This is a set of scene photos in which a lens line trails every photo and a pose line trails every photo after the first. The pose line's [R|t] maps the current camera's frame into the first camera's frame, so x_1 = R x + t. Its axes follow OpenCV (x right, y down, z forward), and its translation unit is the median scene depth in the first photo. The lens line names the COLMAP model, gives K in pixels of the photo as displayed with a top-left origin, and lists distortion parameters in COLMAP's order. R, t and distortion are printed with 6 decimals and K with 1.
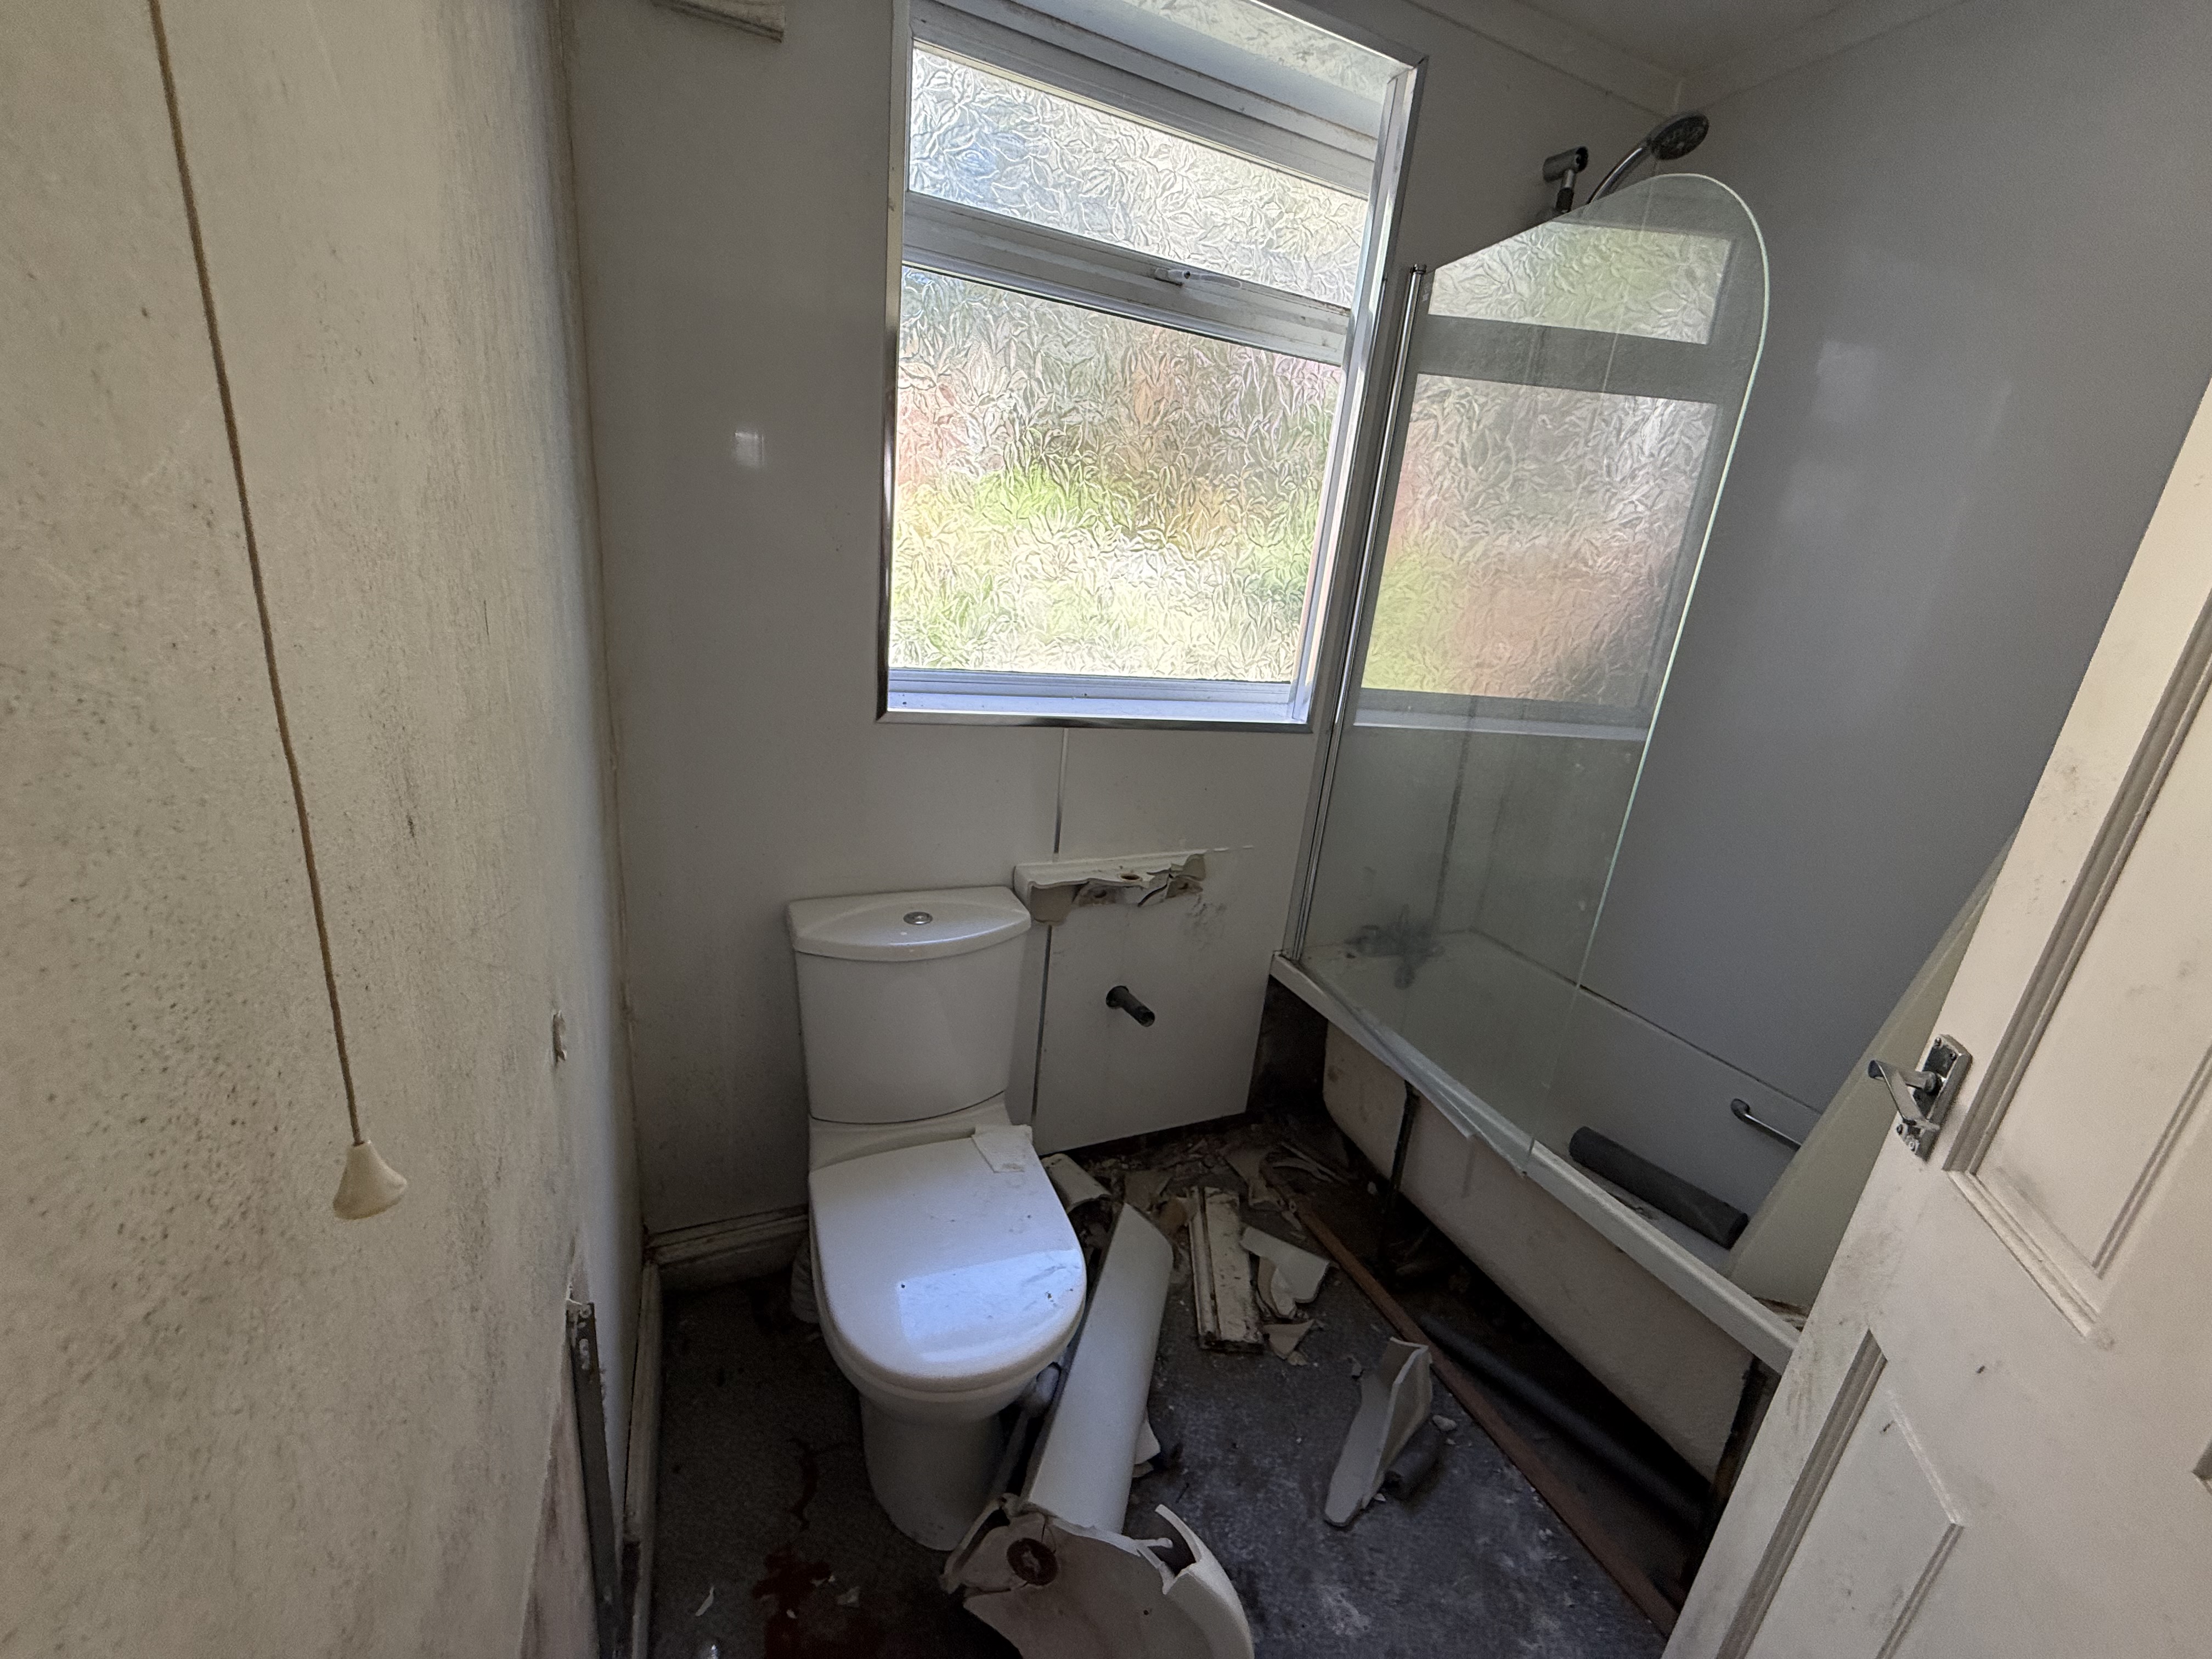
lens RADIAL K [[869.9, 0, 1106.0], [0, 869.9, 829.5], [0, 0, 1]] dist [-0.000608, -0.000109]
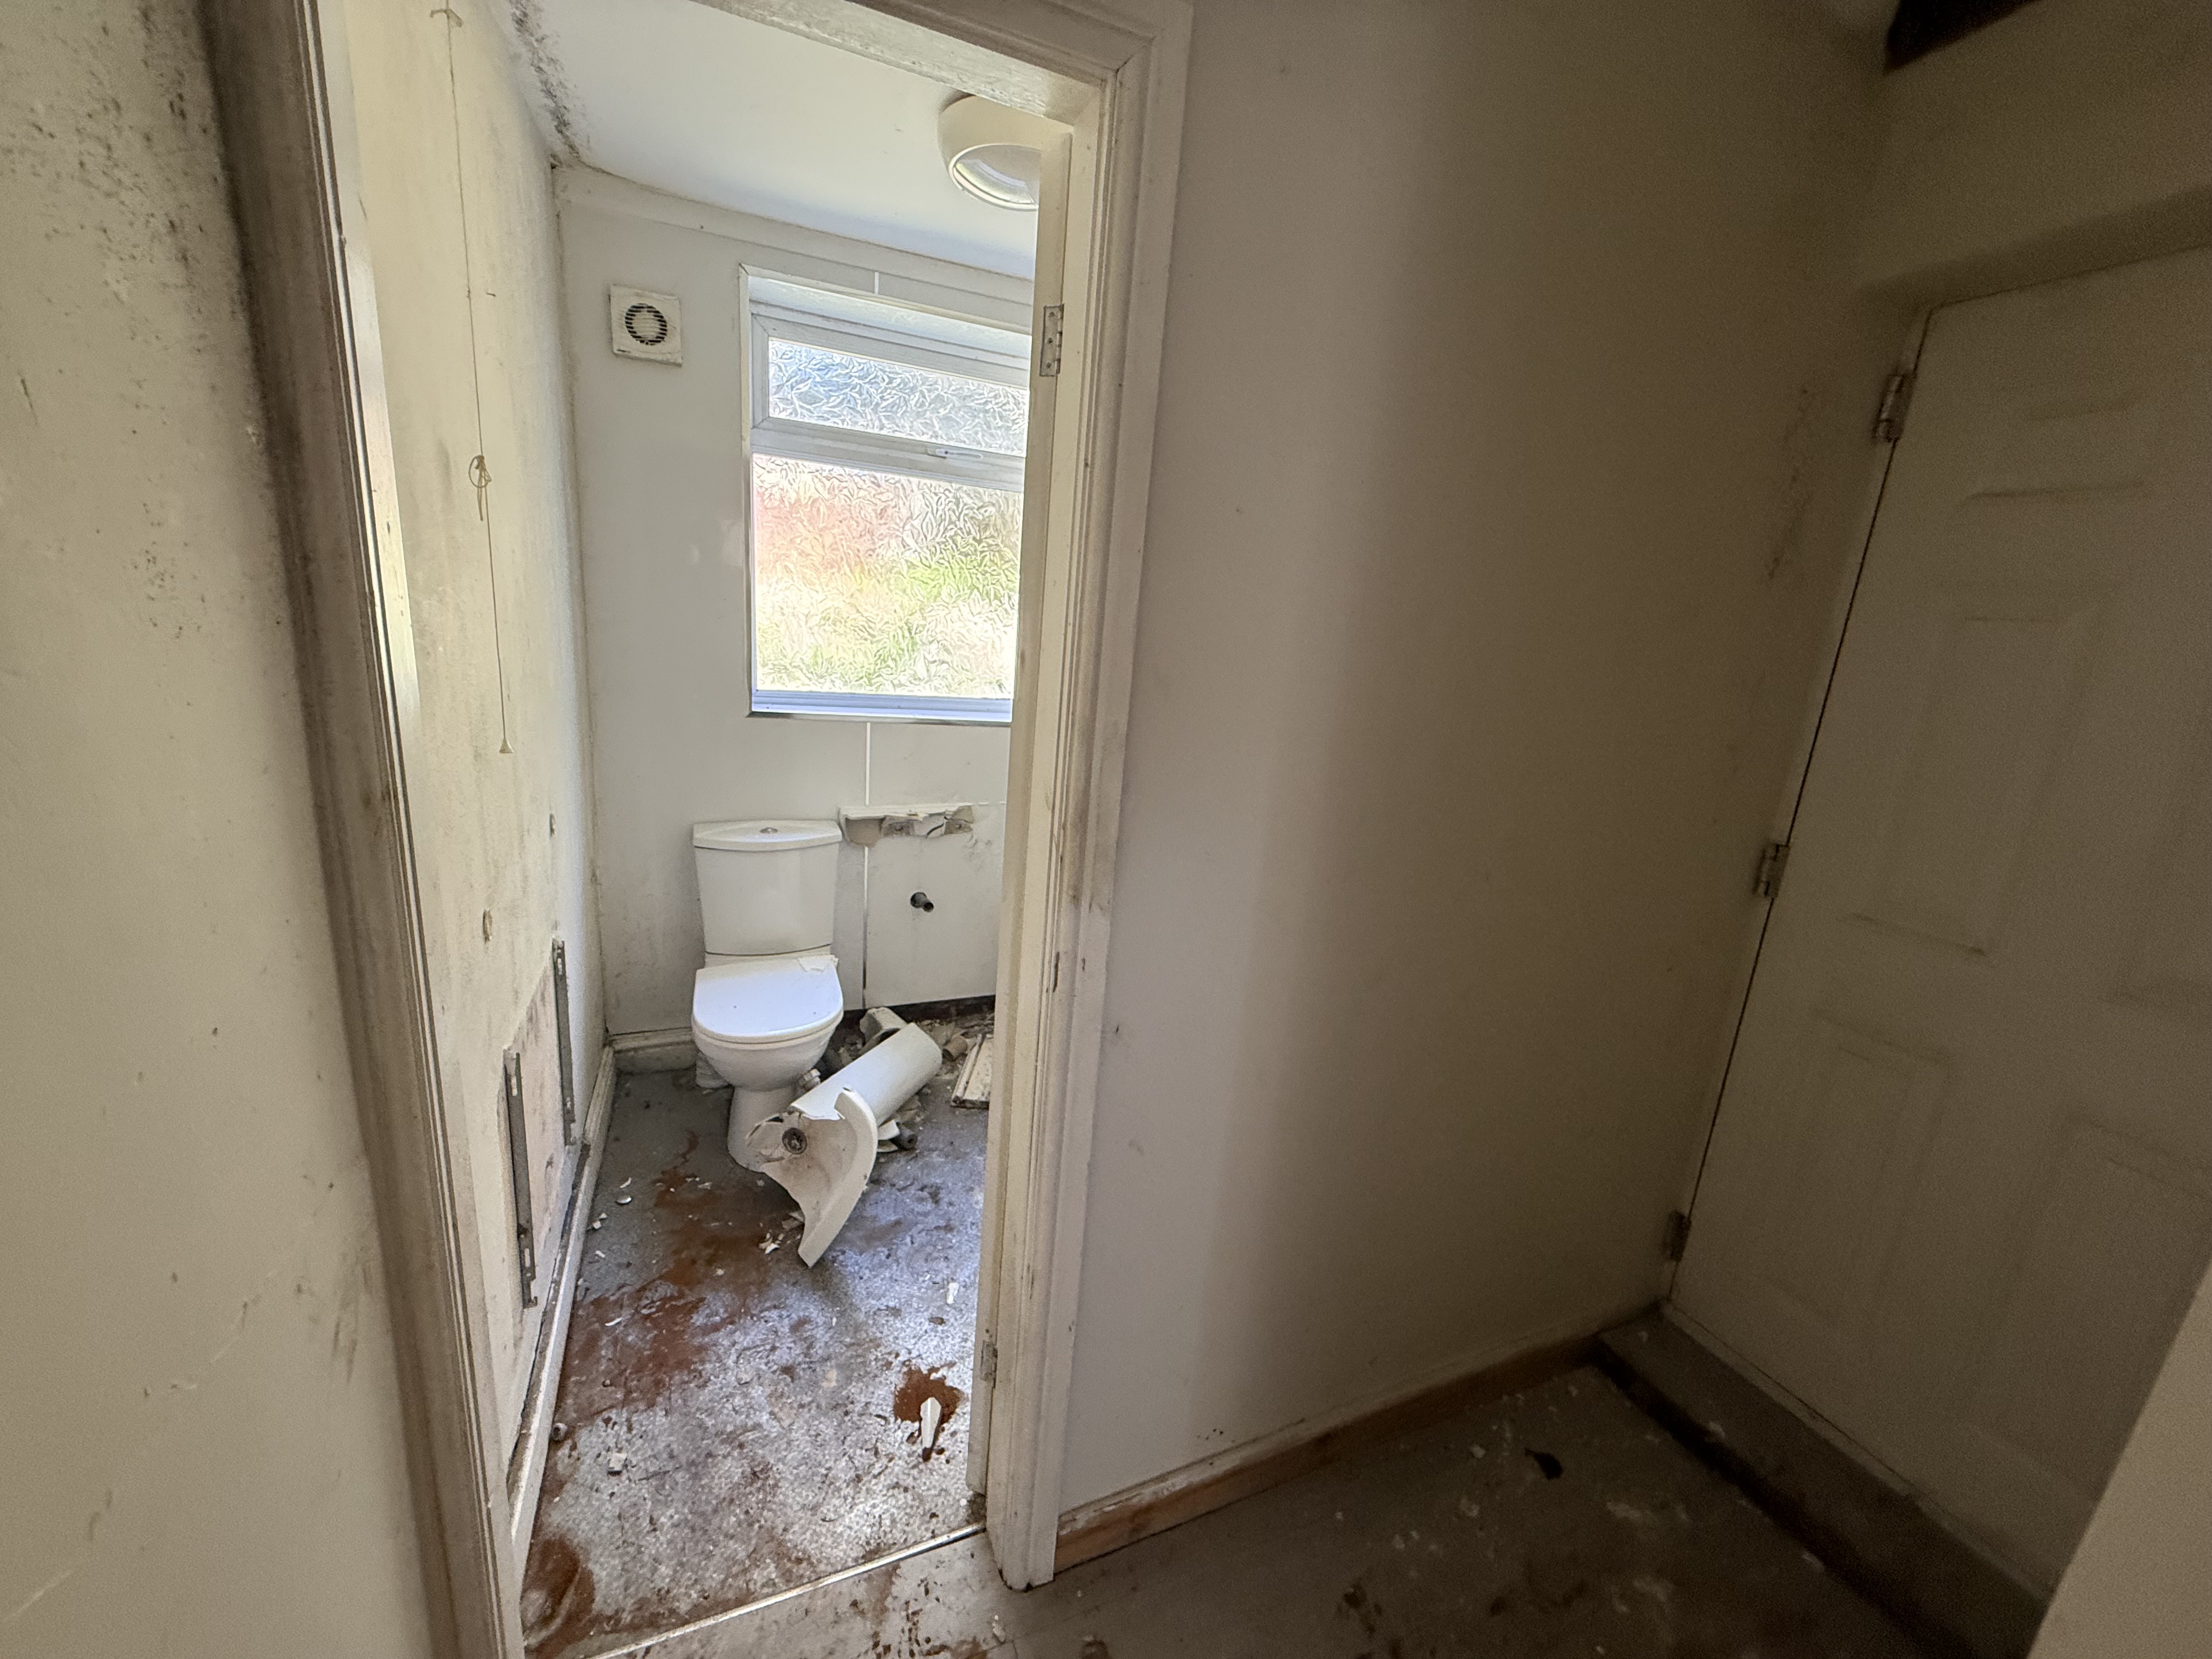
lens RADIAL K [[869.9, 0, 1106.0], [0, 869.9, 829.5], [0, 0, 1]] dist [-0.000608, -0.000109]
pose [[0.999836, -0.011949, -0.013603, 0.445258], [0.011089, 0.998038, -0.061618, 0.201506], [0.014312, 0.061457, 0.998007, -0.656458]]
